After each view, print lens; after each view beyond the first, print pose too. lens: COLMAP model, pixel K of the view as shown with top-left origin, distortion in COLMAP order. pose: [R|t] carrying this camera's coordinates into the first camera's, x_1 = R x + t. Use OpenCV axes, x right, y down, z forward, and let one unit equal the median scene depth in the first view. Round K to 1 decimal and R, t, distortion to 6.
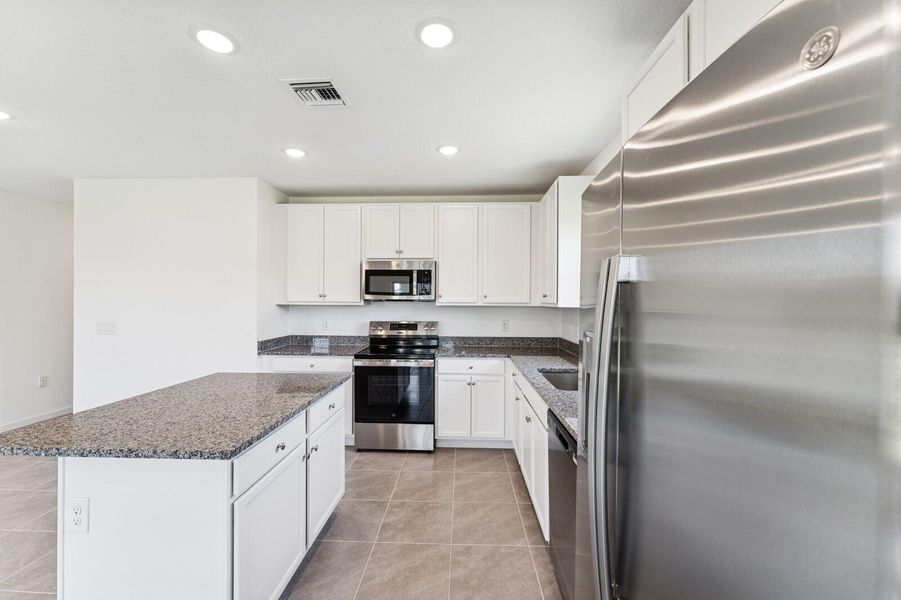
lens RADIAL K [[364.2, 0, 451.2], [0, 364.2, 296.7], [0, 0, 1]] dist [0.000076, 0.000113]
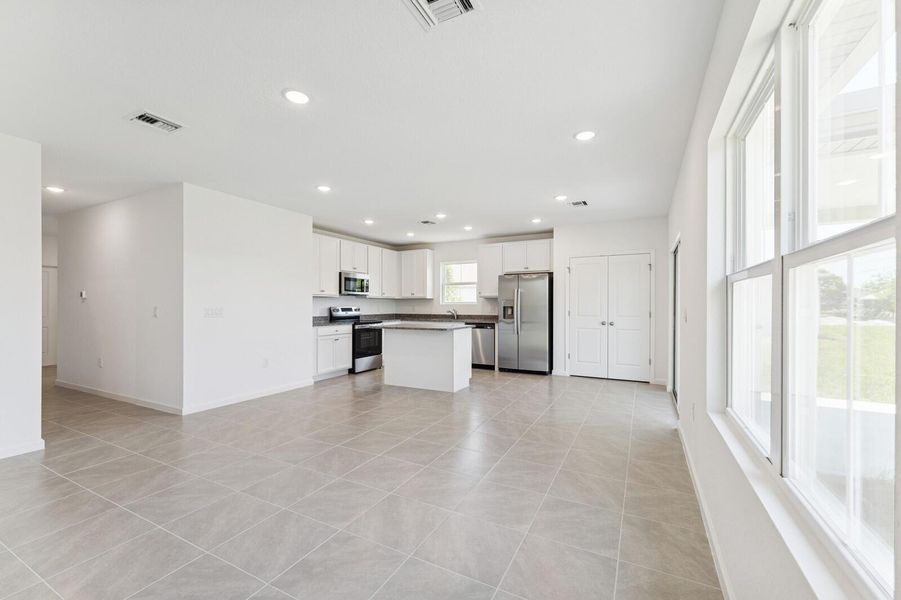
lens RADIAL K [[364.2, 0, 448.2], [0, 364.2, 307.1], [0, 0, 1]] dist [0.000076, 0.000113]
pose [[0.436632, -0.009476, 0.899591, -1.639068], [-0.007060, 0.999878, 0.013959, 0.043977], [-0.899613, -0.012446, 0.436511, -0.239317]]
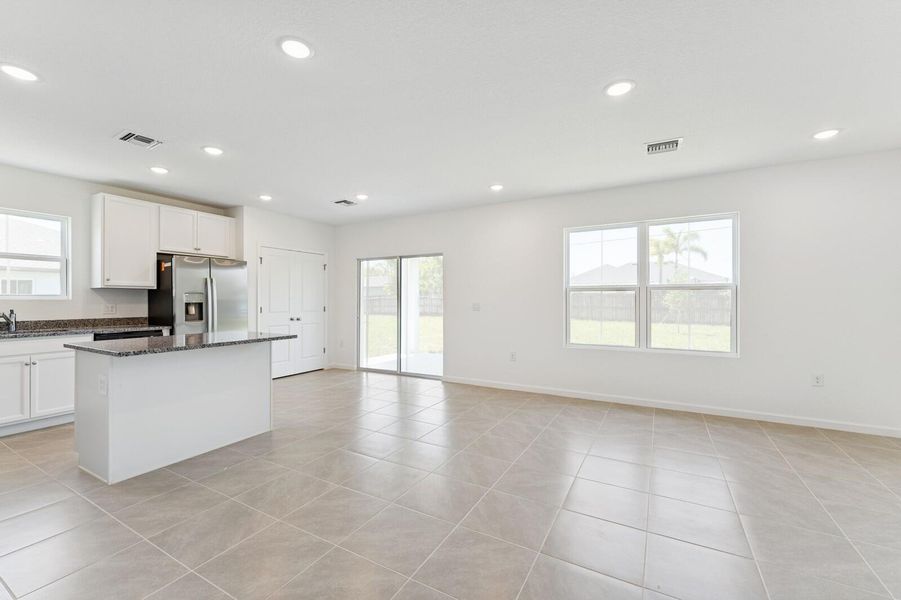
lens RADIAL K [[364.2, 0, 441.1], [0, 364.2, 299.9], [0, 0, 1]] dist [0.000076, 0.000113]
pose [[-0.876398, -0.005282, 0.481559, -1.214436], [-0.009910, 0.999926, -0.007067, 0.054286], [-0.481486, -0.010966, -0.876385, 0.960467]]
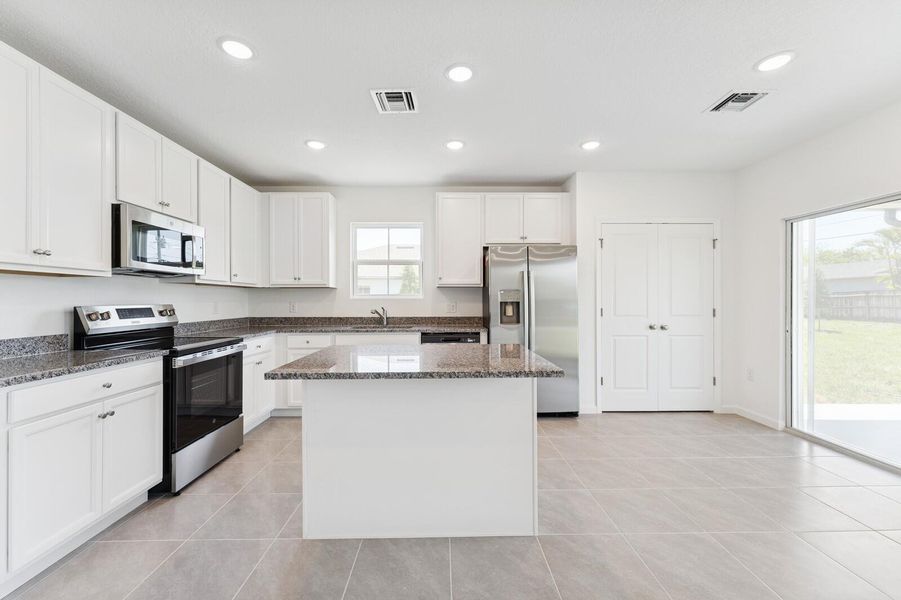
lens RADIAL K [[364.2, 0, 449.9], [0, 364.2, 298.2], [0, 0, 1]] dist [0.000076, 0.000113]
pose [[-0.044484, -0.001106, 0.999009, -0.889405], [-0.007489, 0.999972, 0.000773, 0.054104], [-0.998982, -0.007447, -0.044491, 0.493137]]
